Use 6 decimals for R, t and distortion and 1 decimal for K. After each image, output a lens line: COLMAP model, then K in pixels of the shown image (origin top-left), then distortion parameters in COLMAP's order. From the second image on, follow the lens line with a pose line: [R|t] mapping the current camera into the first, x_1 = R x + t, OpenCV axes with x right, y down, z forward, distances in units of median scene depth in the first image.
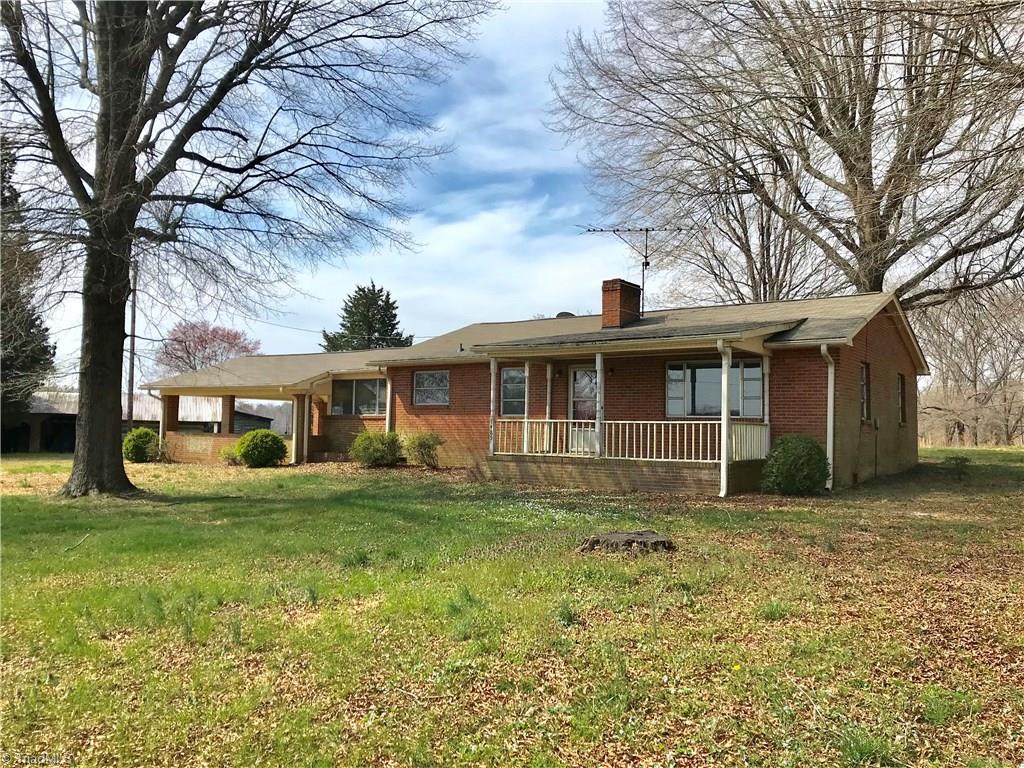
lens RADIAL K [[830.3, 0, 511.1], [0, 830.3, 363.9], [0, 0, 1]] dist [0.045386, -0.005443]
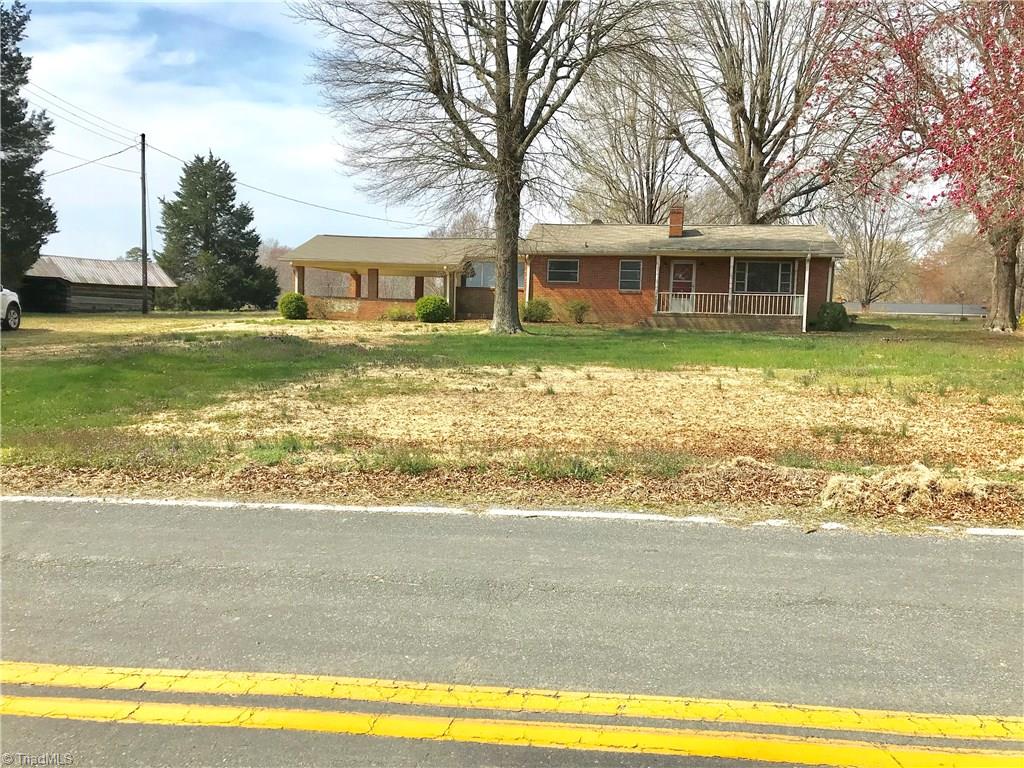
lens RADIAL K [[830.3, 0, 511.1], [0, 830.3, 363.9], [0, 0, 1]] dist [0.045386, -0.005443]
pose [[0.902641, -0.015225, 0.430124, -0.442201], [-0.048766, 0.989320, 0.137358, -0.002825], [-0.427622, -0.144960, 0.892259, -0.178264]]
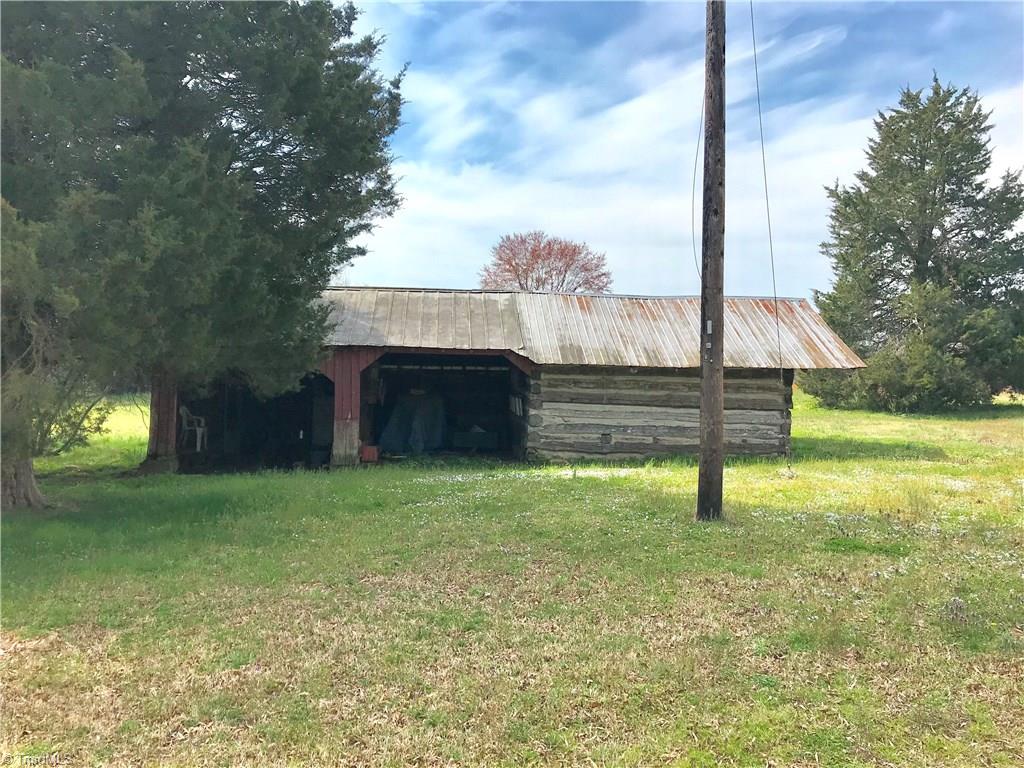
lens RADIAL K [[830.3, 0, 511.1], [0, 830.3, 363.9], [0, 0, 1]] dist [0.045386, -0.005443]
pose [[0.947186, 0.000899, -0.320683, -0.385797], [0.022691, 0.997302, 0.069817, 0.043658], [0.319881, -0.073407, 0.944610, 0.689880]]
